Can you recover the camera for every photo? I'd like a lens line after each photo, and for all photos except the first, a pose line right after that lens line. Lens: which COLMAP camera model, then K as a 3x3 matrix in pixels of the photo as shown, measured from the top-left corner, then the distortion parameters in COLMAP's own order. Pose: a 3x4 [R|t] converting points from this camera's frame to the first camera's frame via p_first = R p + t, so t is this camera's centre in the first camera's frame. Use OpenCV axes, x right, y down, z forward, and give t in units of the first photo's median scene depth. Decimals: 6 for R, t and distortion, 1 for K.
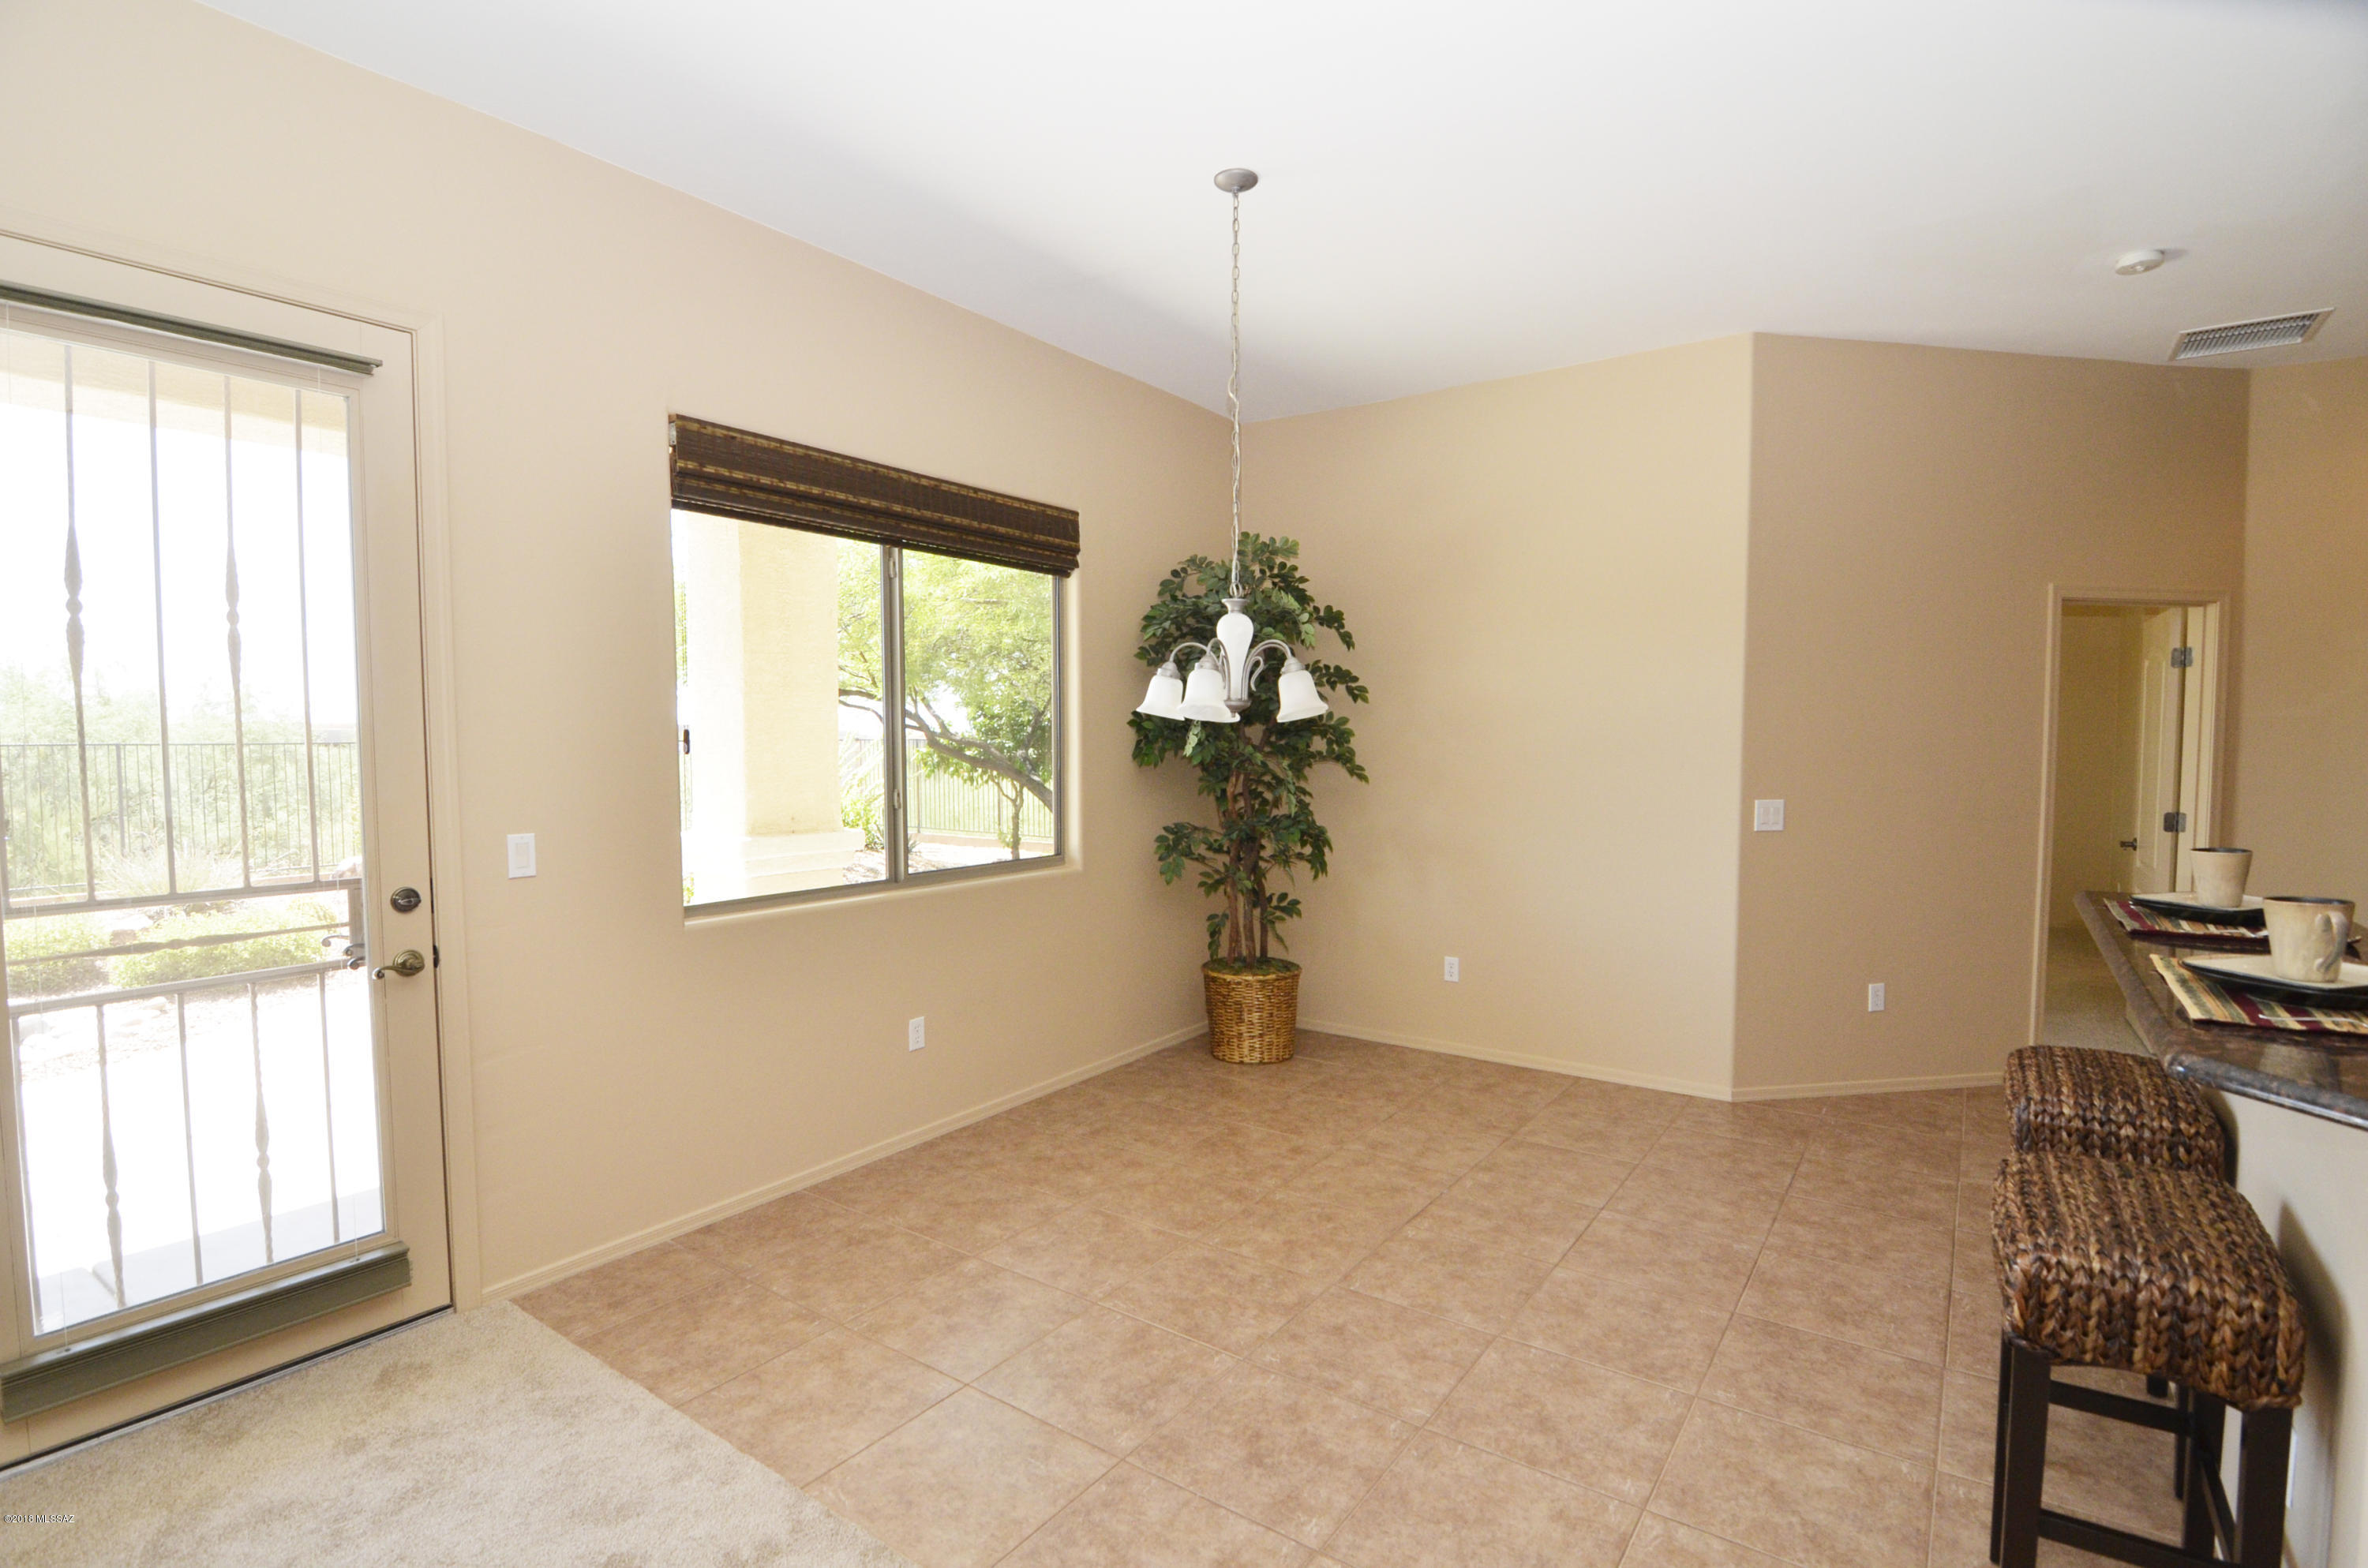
lens RADIAL K [[1139.0, 0, 1136.4], [0, 1139.0, 801.6], [0, 0, 1]] dist [-0.011559, -0.007543]
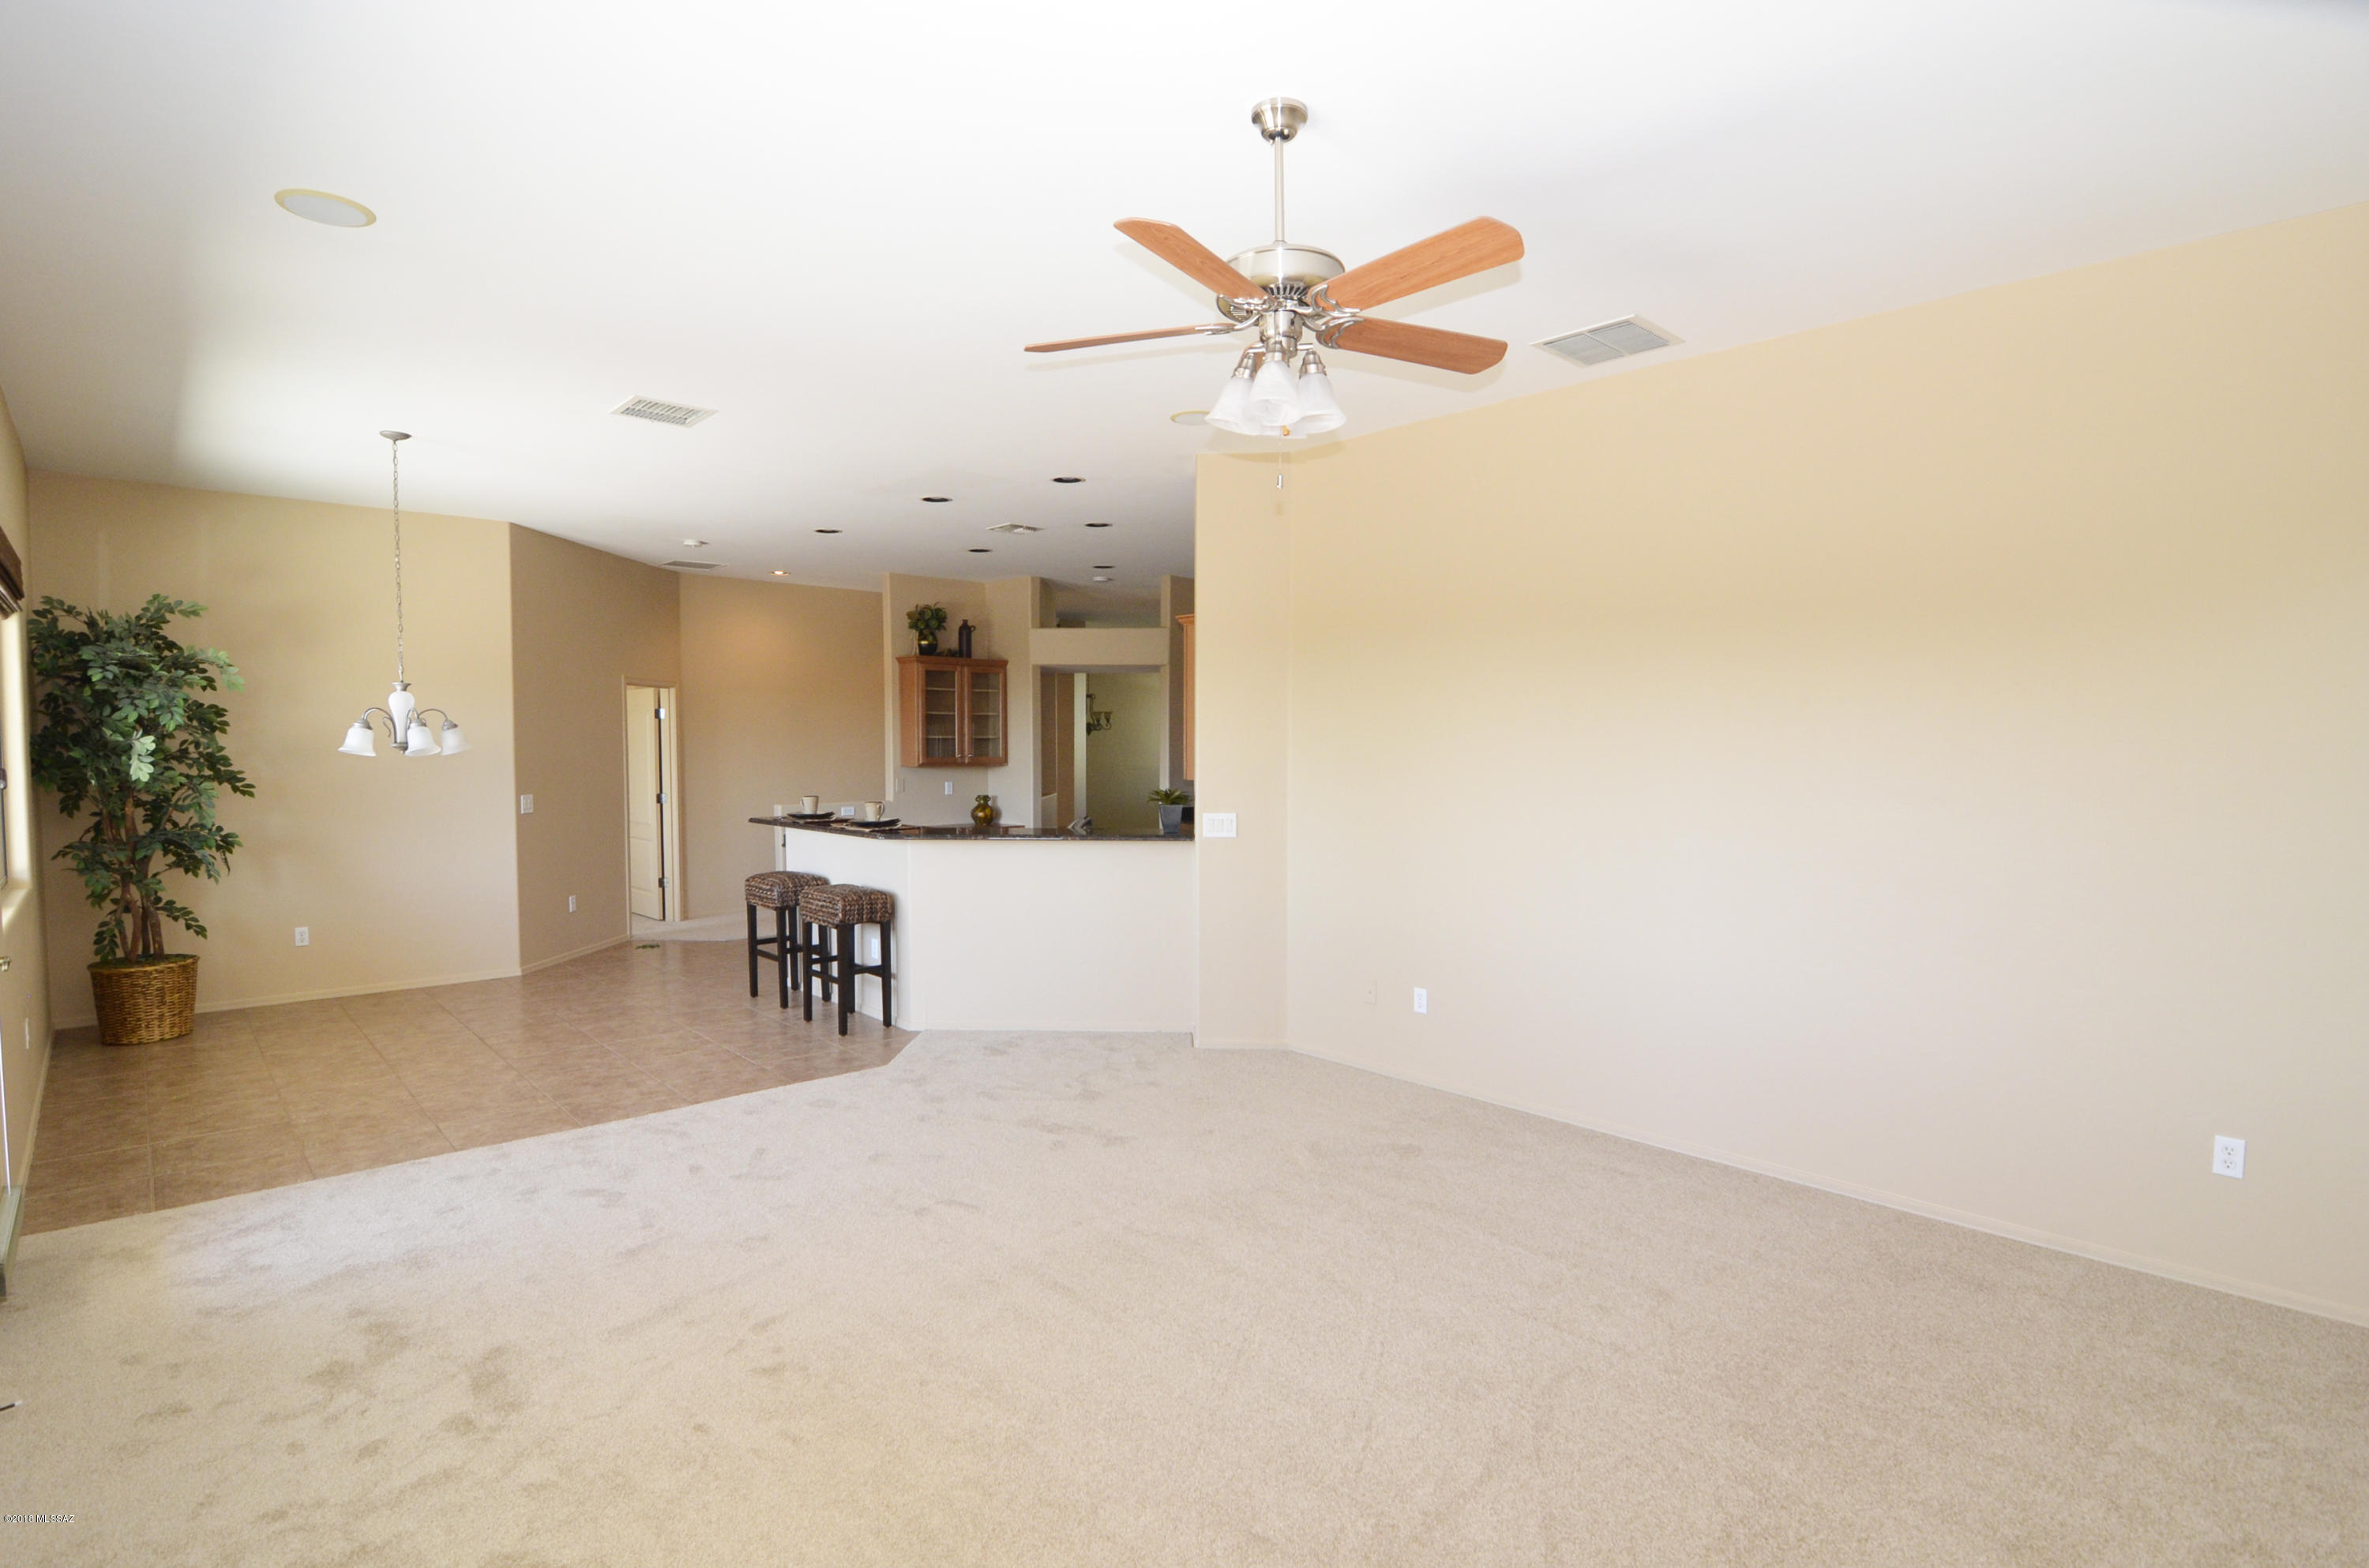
lens RADIAL K [[1139.5, 0, 1210.0], [0, 1139.5, 795.7], [0, 0, 1]] dist [-0.011559, -0.007543]
pose [[0.176104, -0.046371, 0.983279, -1.063412], [0.055118, 0.997787, 0.037184, -0.007929], [-0.982827, 0.047648, 0.178270, -0.359826]]
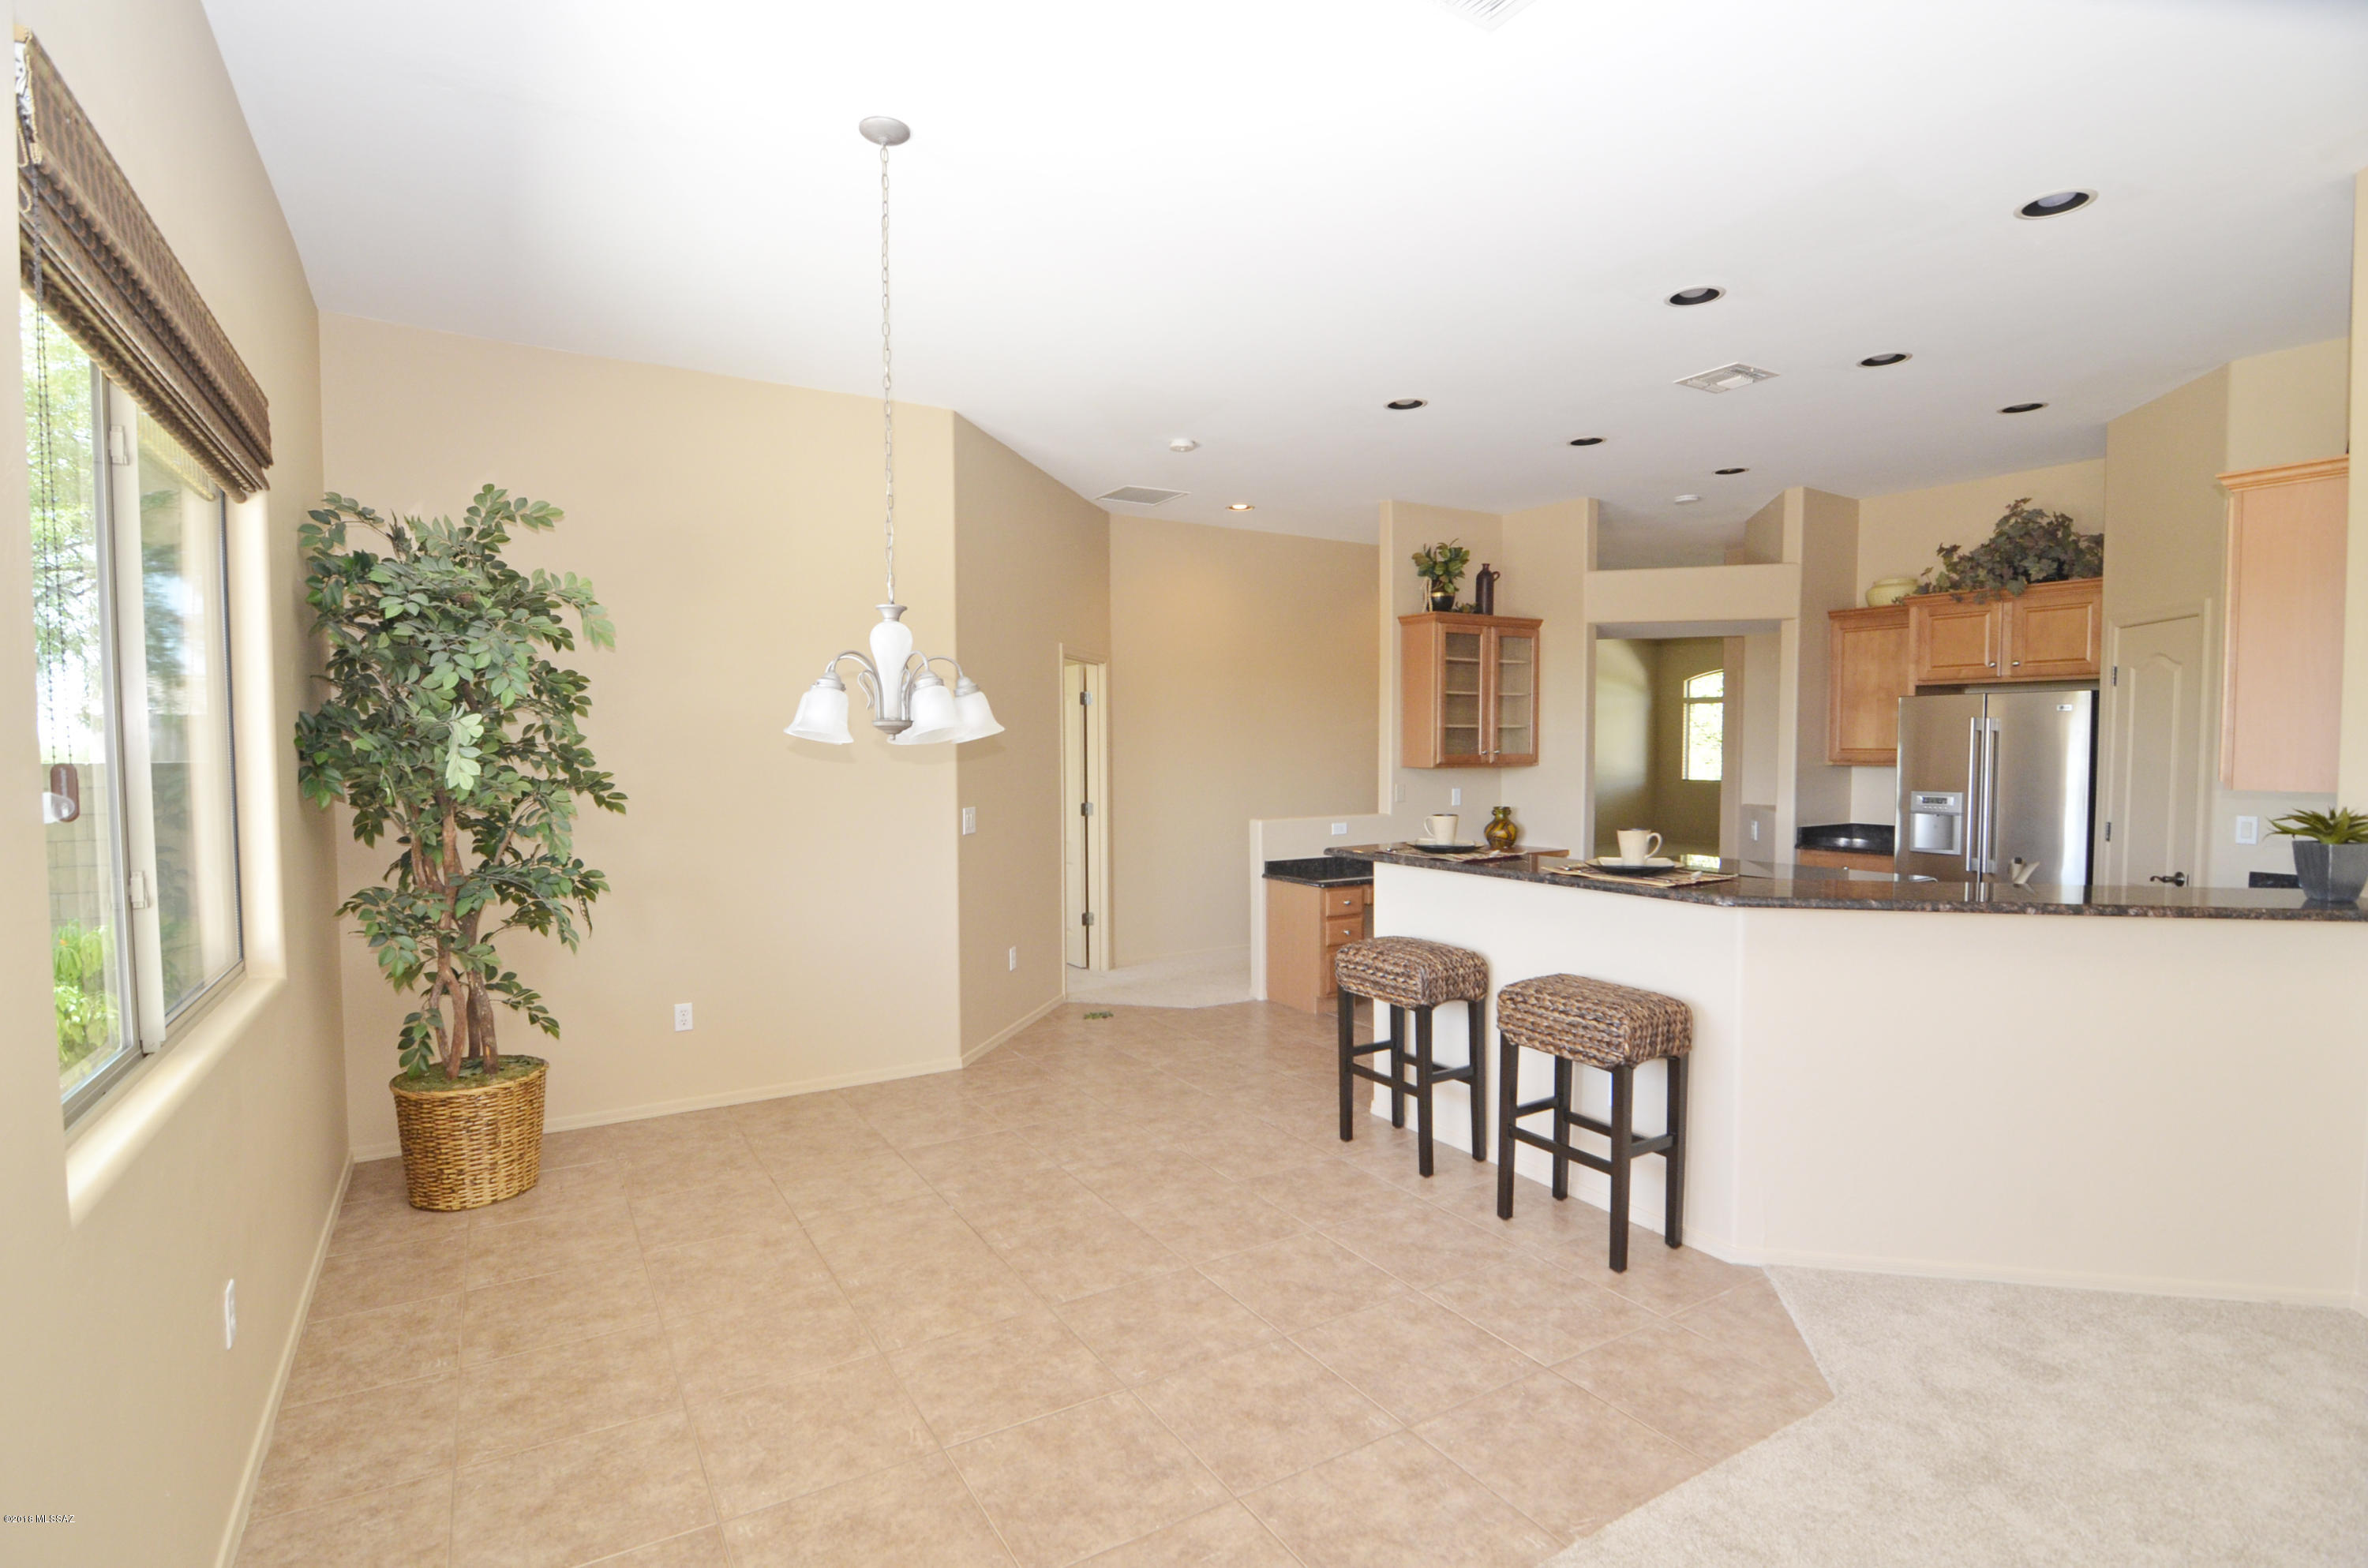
lens RADIAL K [[1139.0, 0, 1230.8], [0, 1139.0, 796.3], [0, 0, 1]] dist [-0.011559, -0.007543]
pose [[0.361515, -0.043673, 0.931343, -0.510101], [0.057047, 0.998067, 0.024658, -0.030196], [-0.930619, 0.044216, 0.363308, 0.349075]]
